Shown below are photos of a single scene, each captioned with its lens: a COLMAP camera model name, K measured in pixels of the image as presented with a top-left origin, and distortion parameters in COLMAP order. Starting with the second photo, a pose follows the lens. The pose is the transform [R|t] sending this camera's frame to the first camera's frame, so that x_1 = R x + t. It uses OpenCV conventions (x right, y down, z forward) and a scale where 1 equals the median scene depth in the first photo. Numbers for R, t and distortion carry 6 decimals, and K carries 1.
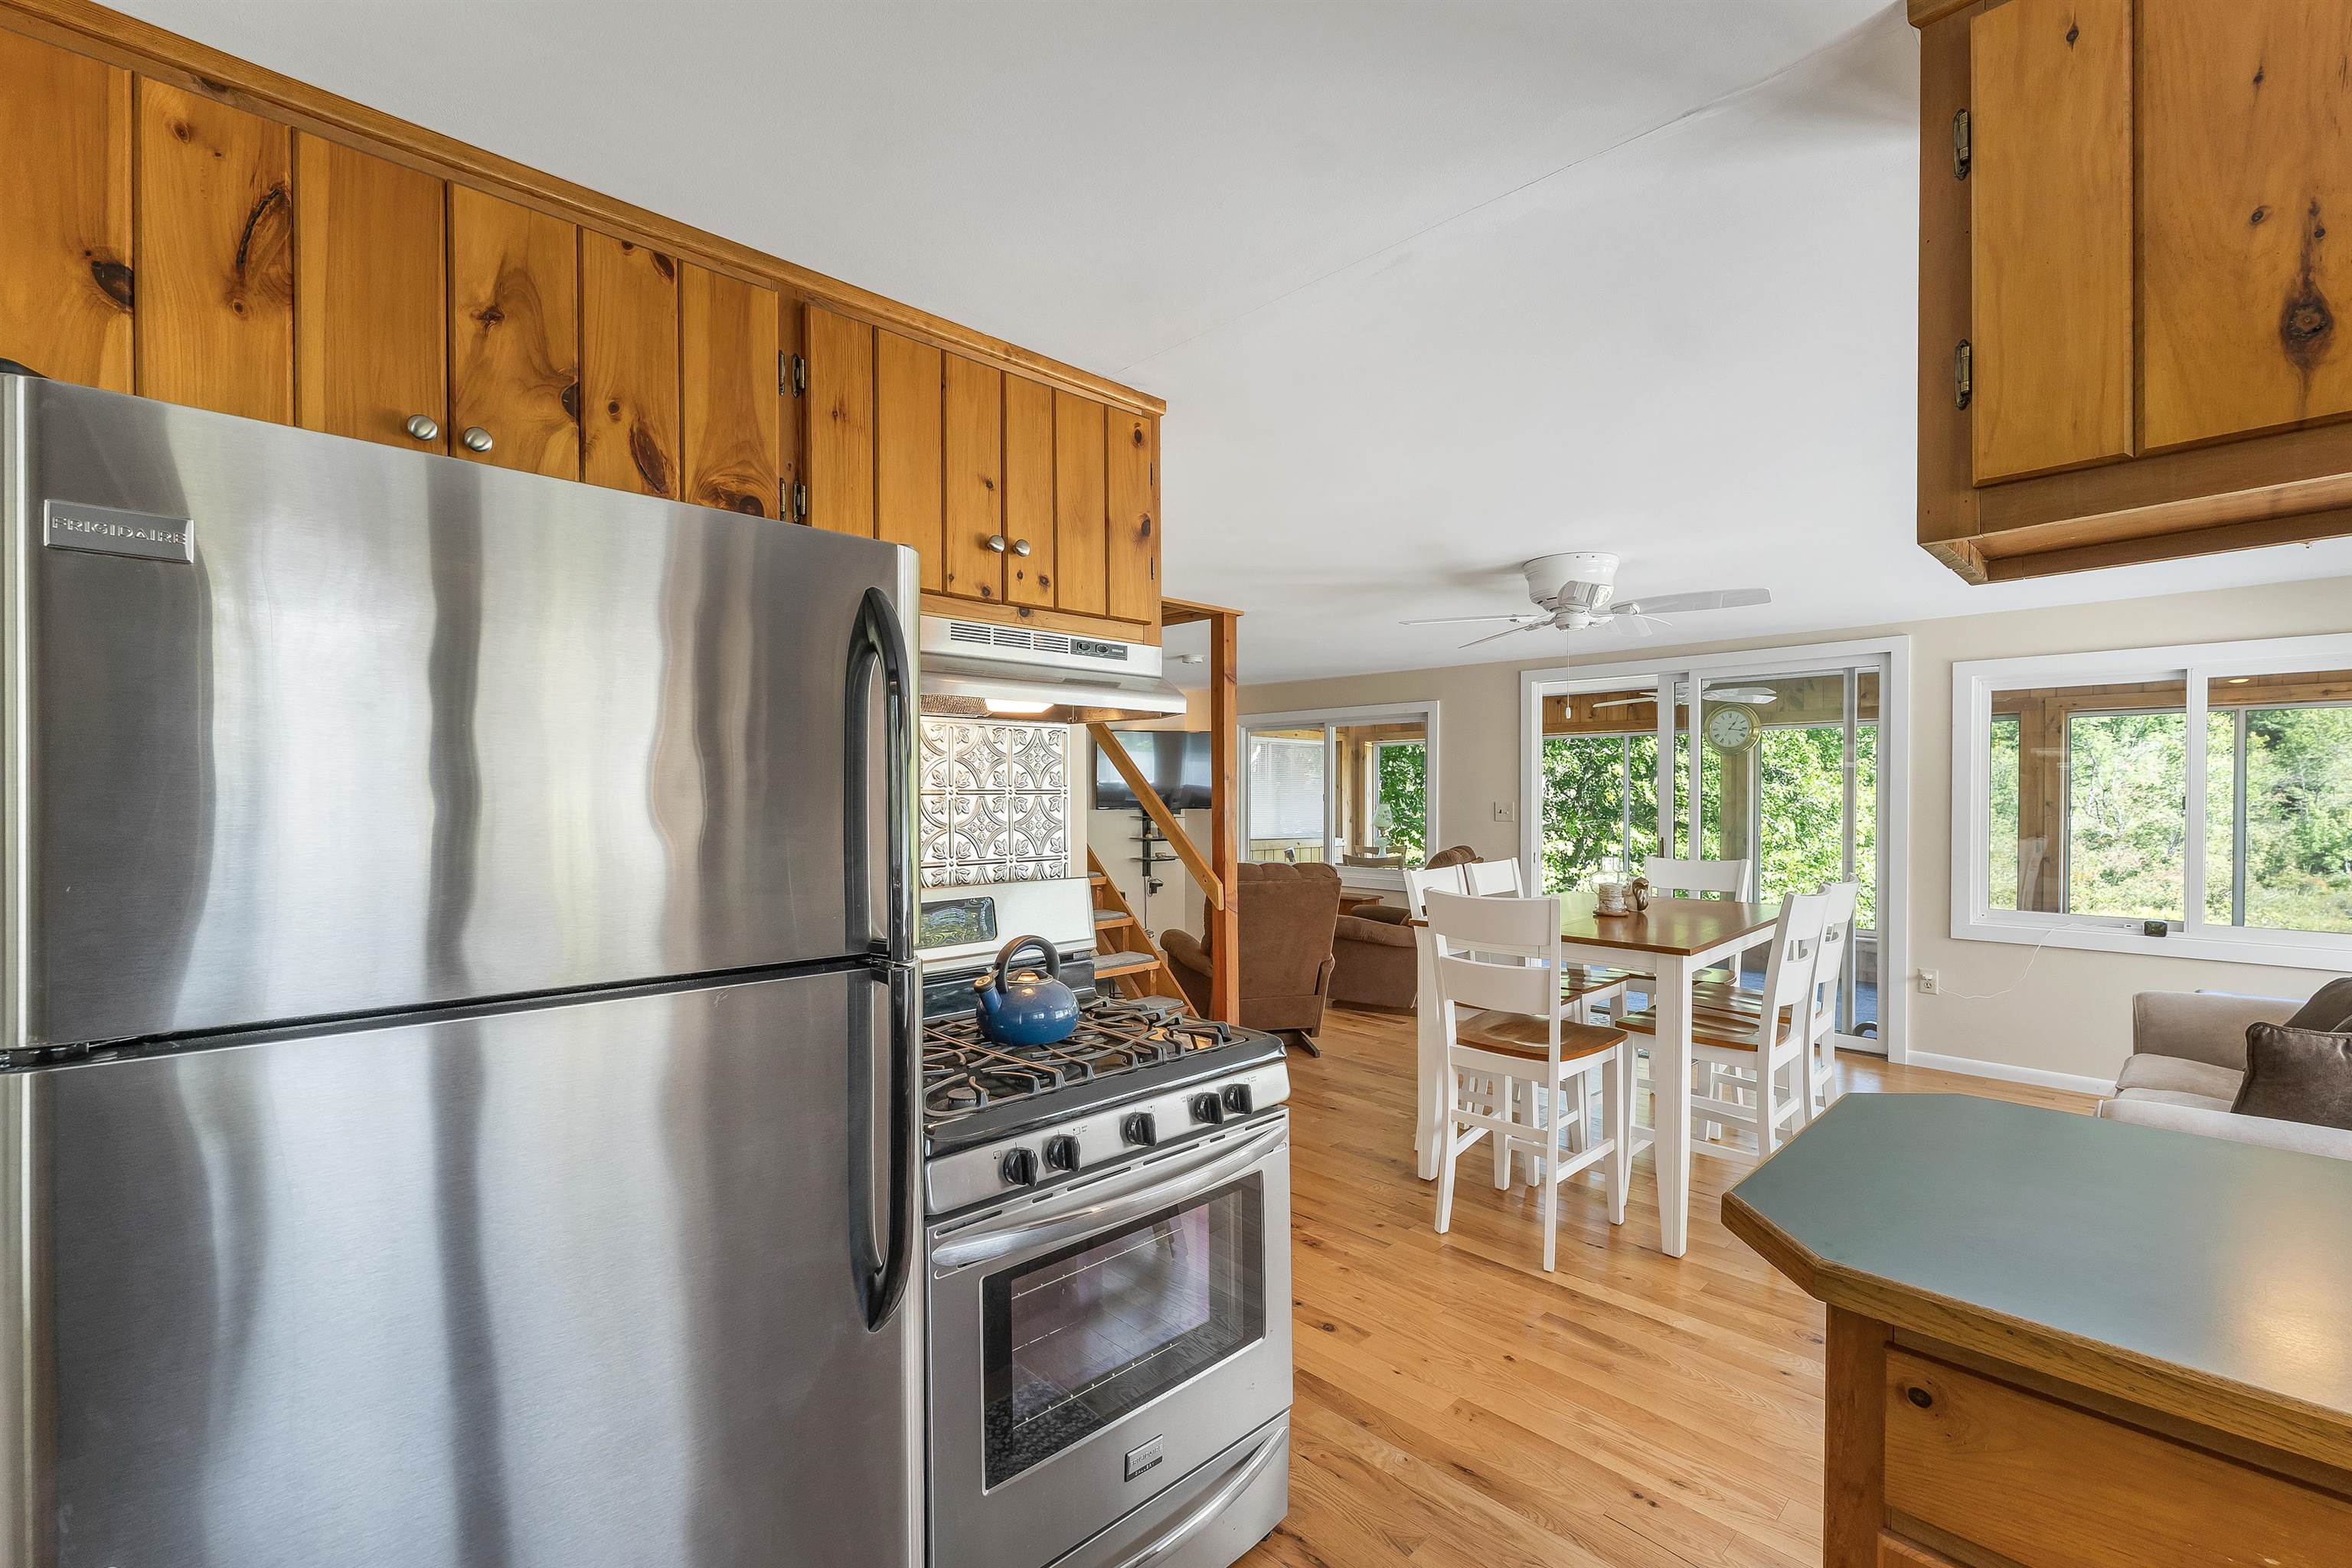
lens RADIAL K [[986.1, 0, 1163.4], [0, 986.1, 801.5], [0, 0, 1]] dist [-0.004965, 0.002515]
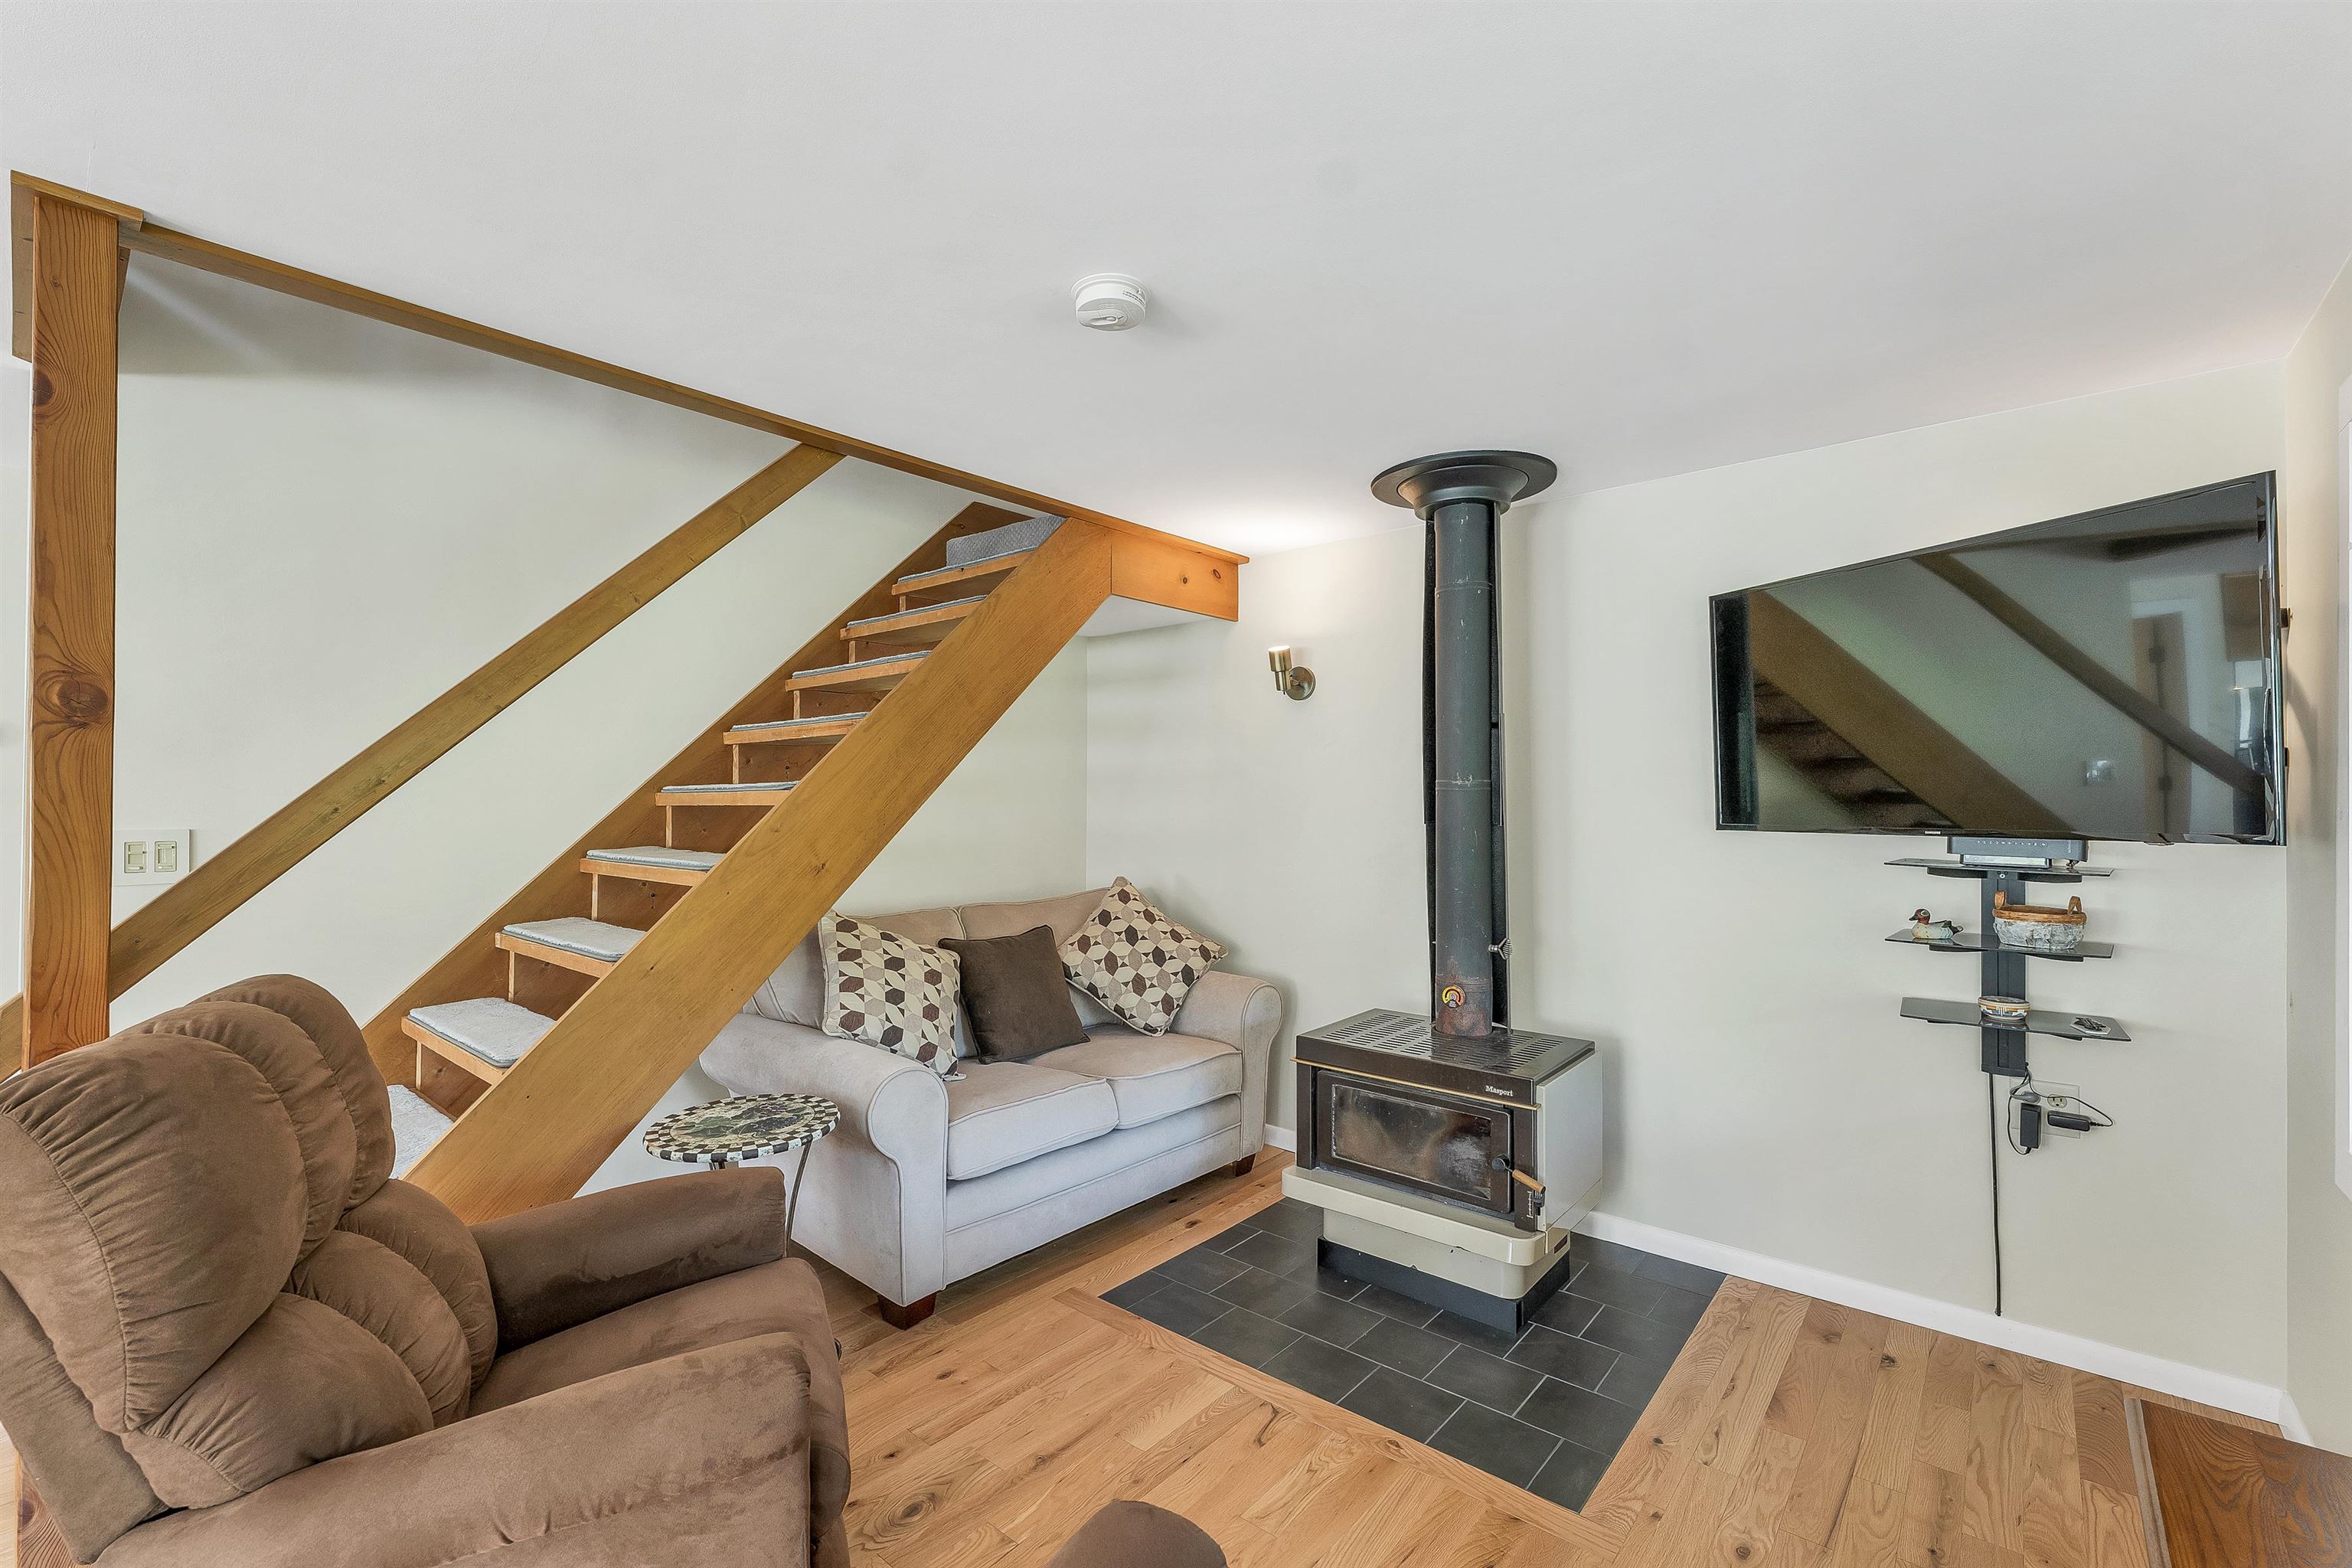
lens RADIAL K [[992.2, 0, 1183.4], [0, 992.2, 802.3], [0, 0, 1]] dist [0.001090, -0.000774]
pose [[0.120694, -0.003332, -0.992684, 0.401781], [-0.023649, 0.999701, -0.006231, 0.006993], [0.992408, 0.024228, 0.120580, 1.226992]]
